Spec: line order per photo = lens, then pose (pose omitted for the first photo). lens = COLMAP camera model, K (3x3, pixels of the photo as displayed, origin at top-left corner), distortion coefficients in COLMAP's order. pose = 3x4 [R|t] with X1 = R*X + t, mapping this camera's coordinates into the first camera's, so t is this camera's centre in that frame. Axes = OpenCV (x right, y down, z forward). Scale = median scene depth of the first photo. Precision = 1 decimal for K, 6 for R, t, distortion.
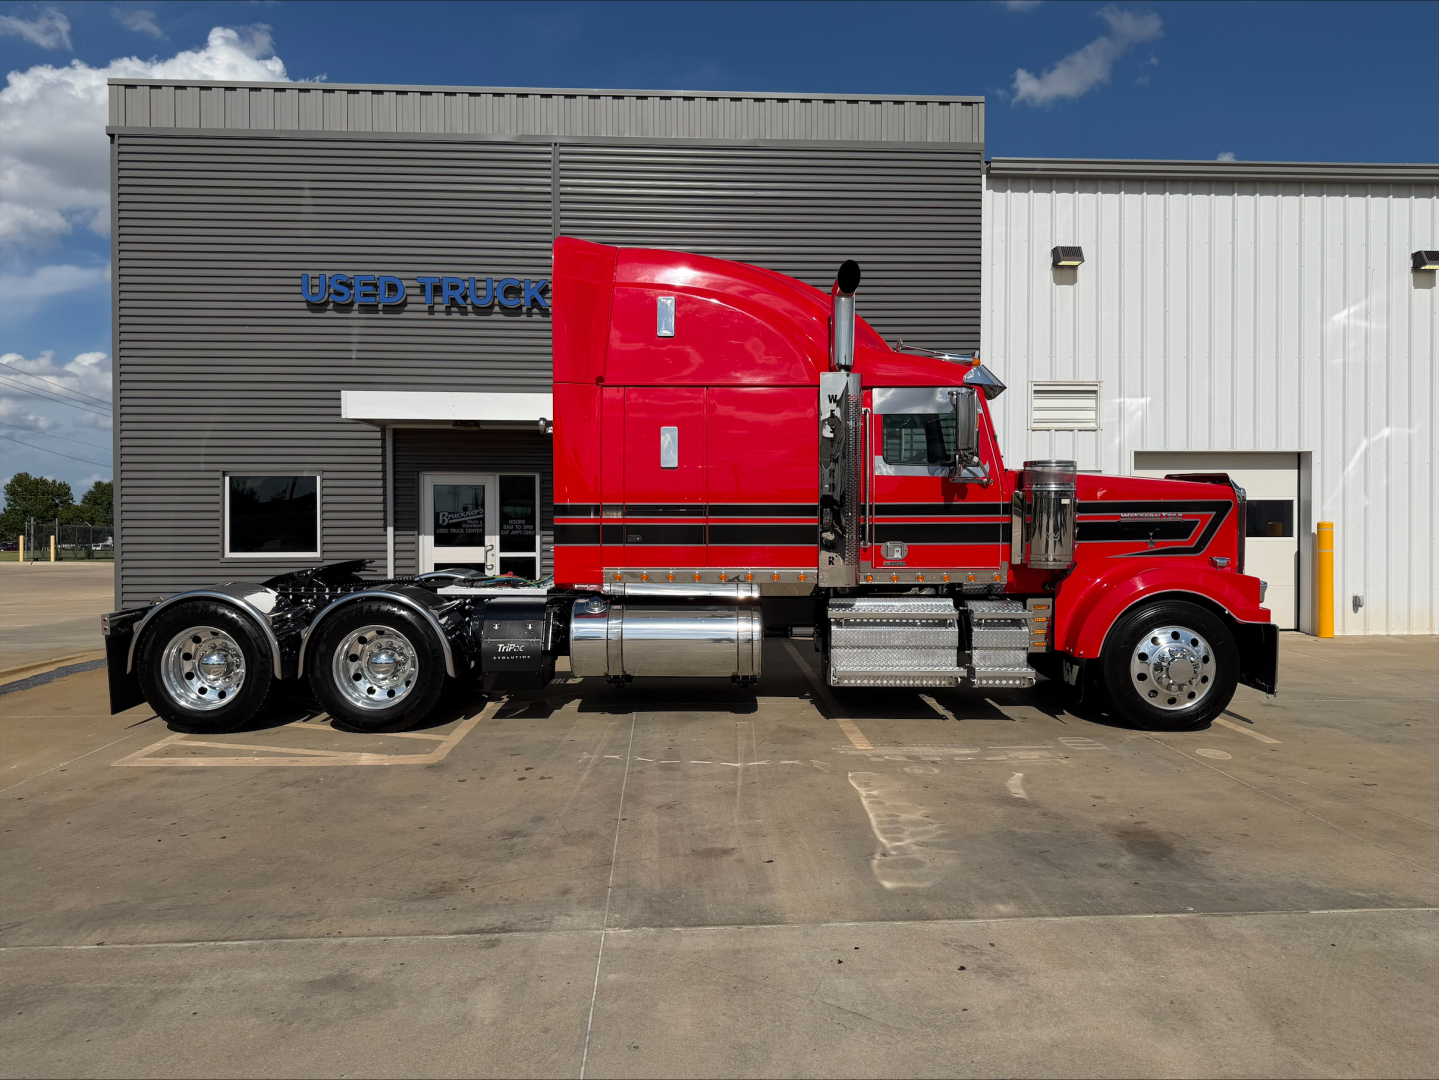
lens RADIAL K [[1008.5, 0, 717.2], [0, 1008.5, 543.0], [0, 0, 1]] dist [0.118887, -0.197775]
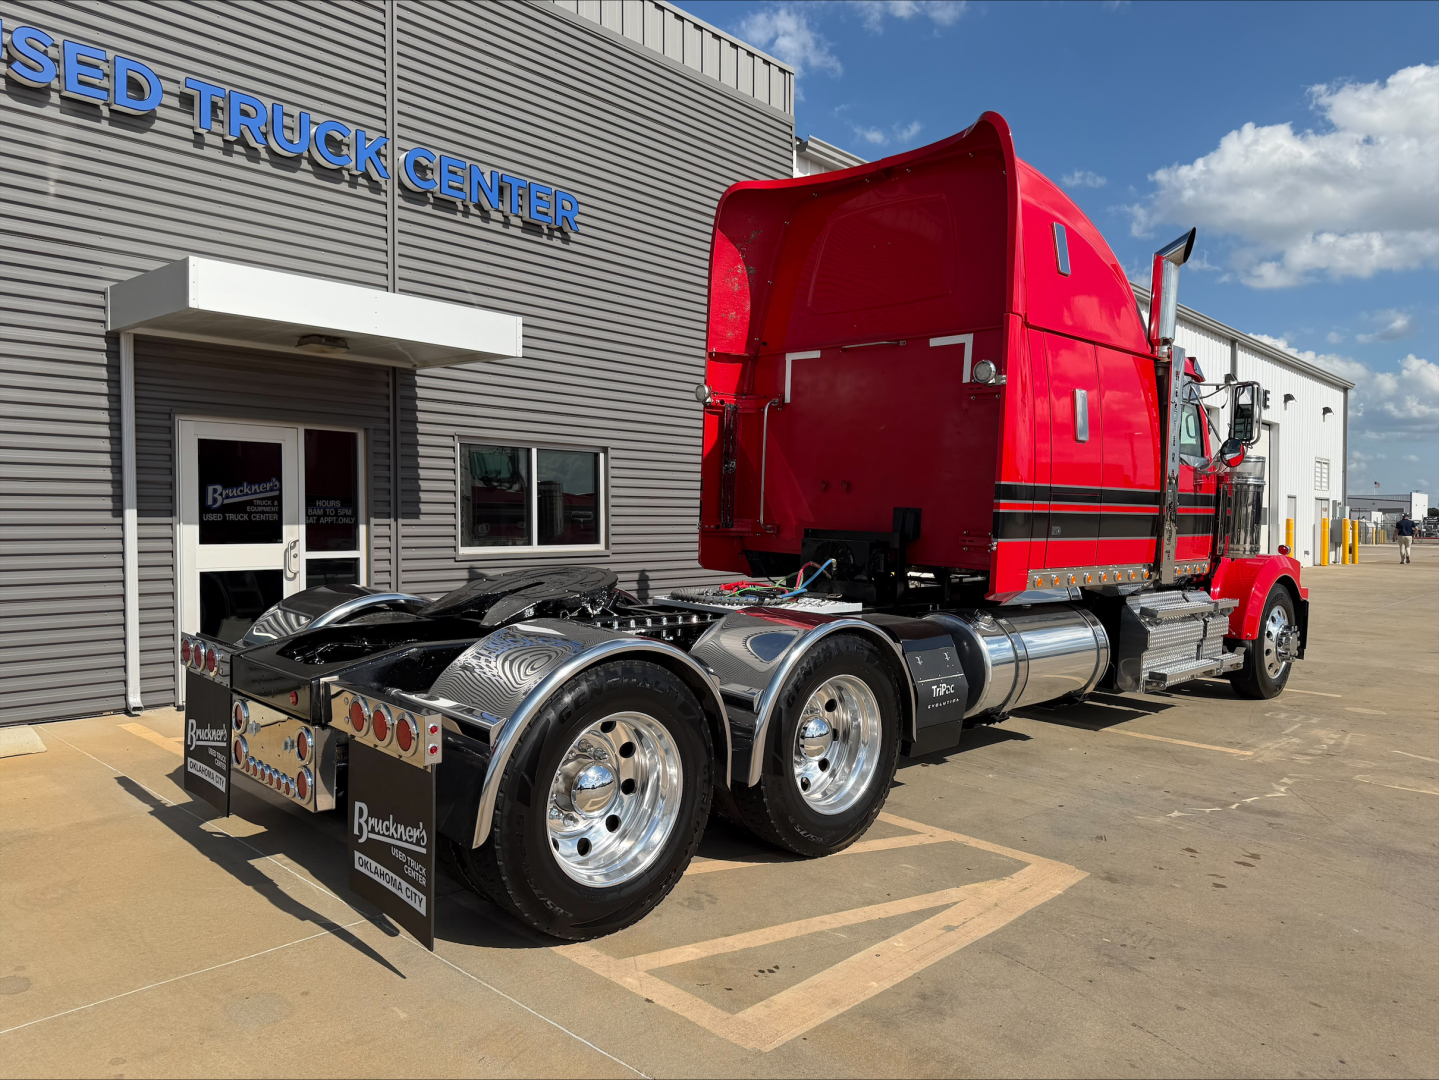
lens RADIAL K [[1026.5, 0, 719.5], [0, 1026.5, 540.0], [0, 0, 1]] dist [0.006891, -0.007303]
pose [[0.713949, -0.008774, 0.700143, -0.480836], [0.003713, 0.999955, 0.008745, -0.002747], [-0.700188, -0.003644, 0.713949, 0.367699]]
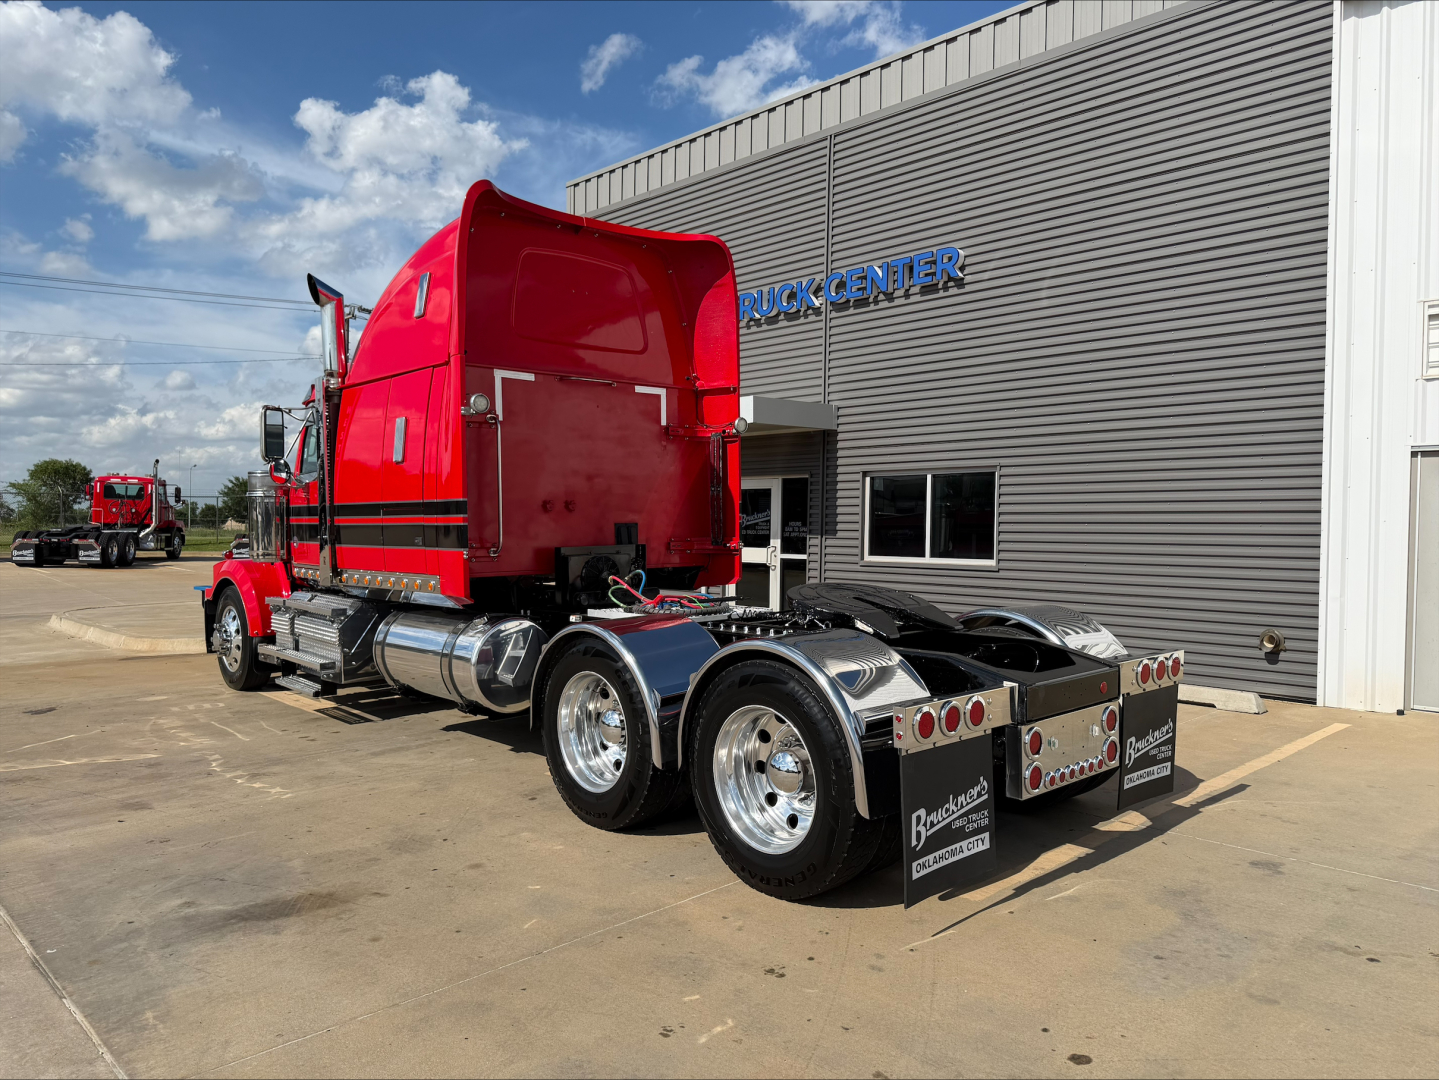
lens RADIAL K [[1017.7, 0, 713.3], [0, 1017.7, 543.4], [0, 0, 1]] dist [0.029575, -0.035757]
pose [[0.658894, 0.020540, -0.751955, 0.509207], [-0.021612, 0.999731, 0.008371, -0.008514], [0.751925, 0.010736, 0.659161, 0.280456]]
